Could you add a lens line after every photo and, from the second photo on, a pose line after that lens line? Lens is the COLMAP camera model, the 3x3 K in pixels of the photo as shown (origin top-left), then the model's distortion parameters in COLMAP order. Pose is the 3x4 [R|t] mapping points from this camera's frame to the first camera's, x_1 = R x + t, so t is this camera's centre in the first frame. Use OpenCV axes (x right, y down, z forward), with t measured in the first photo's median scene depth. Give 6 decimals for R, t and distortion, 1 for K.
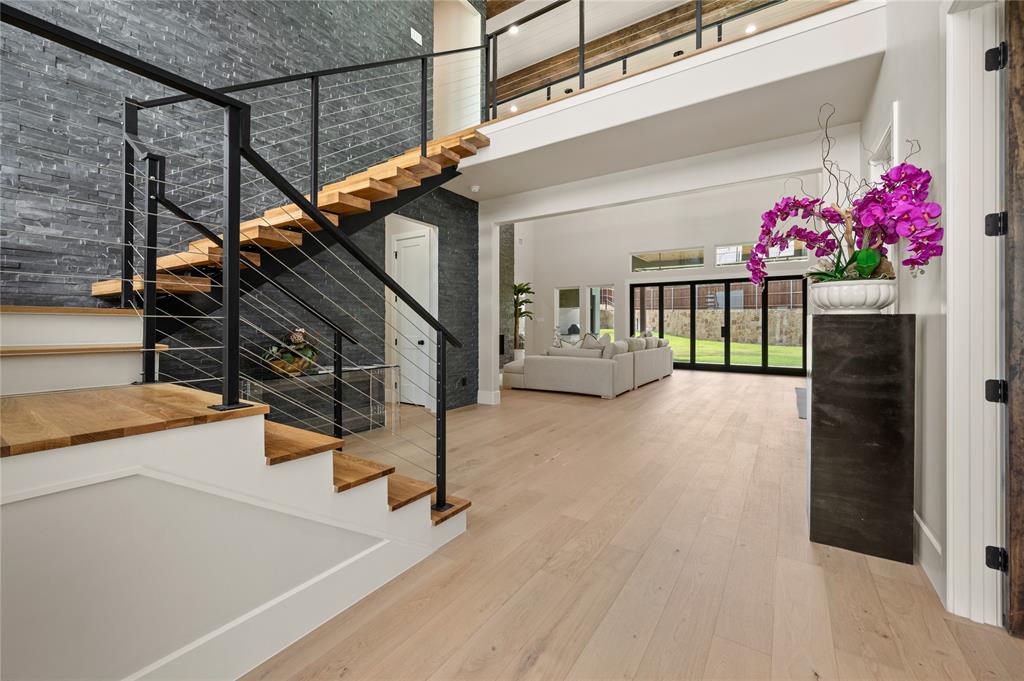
lens RADIAL K [[408.9, 0, 514.0], [0, 408.9, 325.2], [0, 0, 1]] dist [-0.002168, -0.000543]
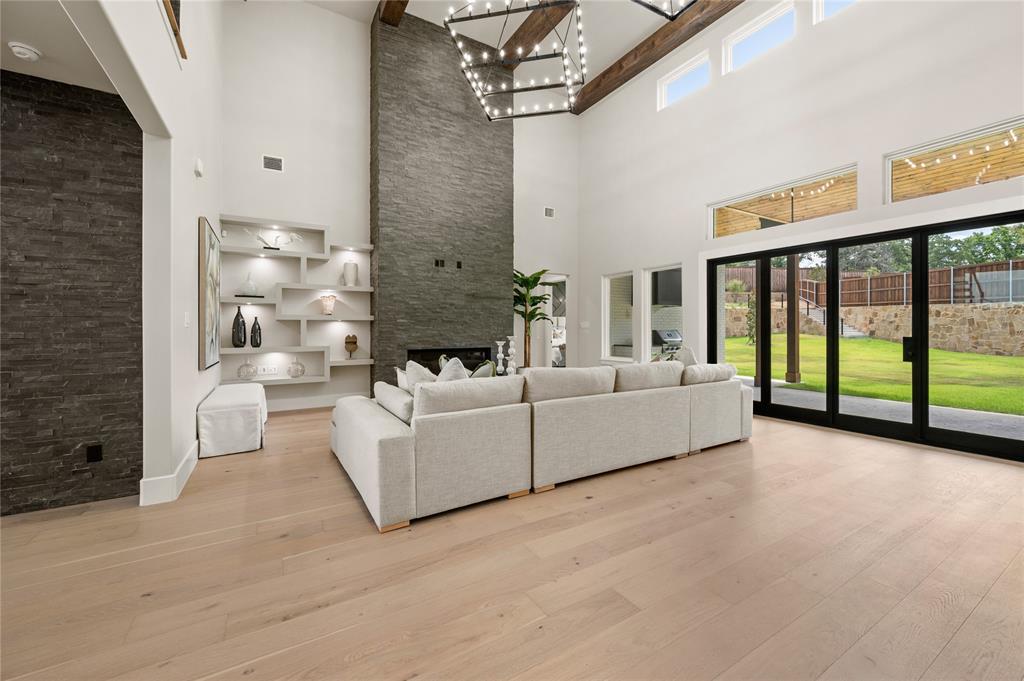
lens RADIAL K [[408.9, 0, 522.1], [0, 408.9, 330.4], [0, 0, 1]] dist [-0.002168, -0.000543]
pose [[0.909620, -0.002106, -0.415437, 0.287027], [0.004386, 0.999980, 0.004534, -0.007216], [0.415419, -0.005946, 0.909611, 0.385343]]
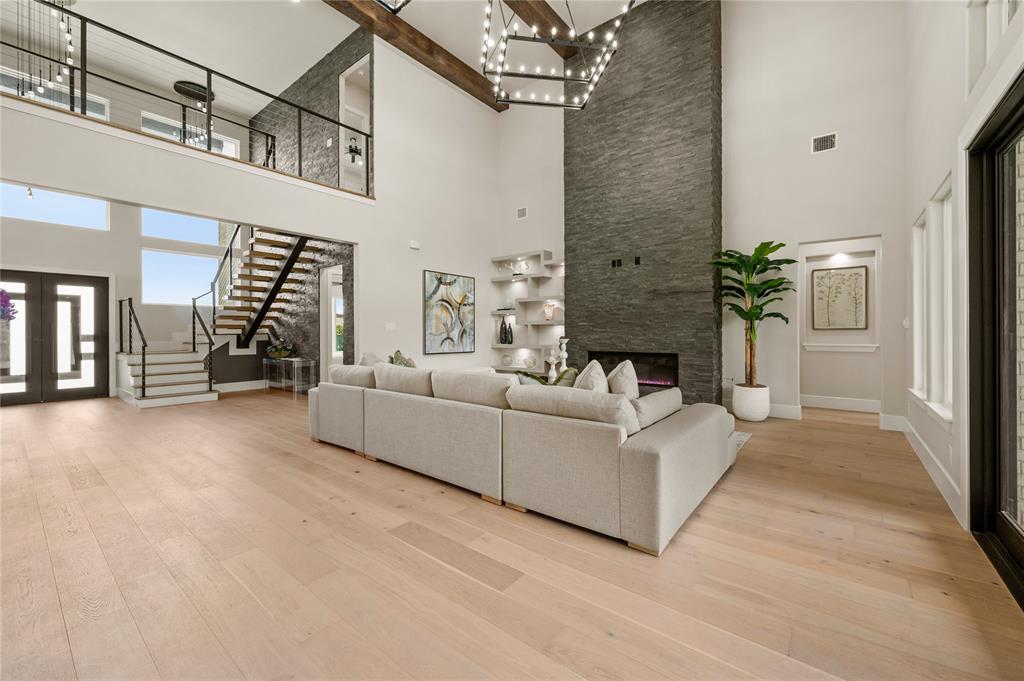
lens RADIAL K [[408.9, 0, 513.9], [0, 408.9, 333.8], [0, 0, 1]] dist [-0.002168, -0.000543]
pose [[-0.075617, 0.002502, -0.997134, 0.517666], [0.006721, 0.999975, 0.001999, -0.005573], [0.997114, -0.006550, -0.075632, 0.776789]]
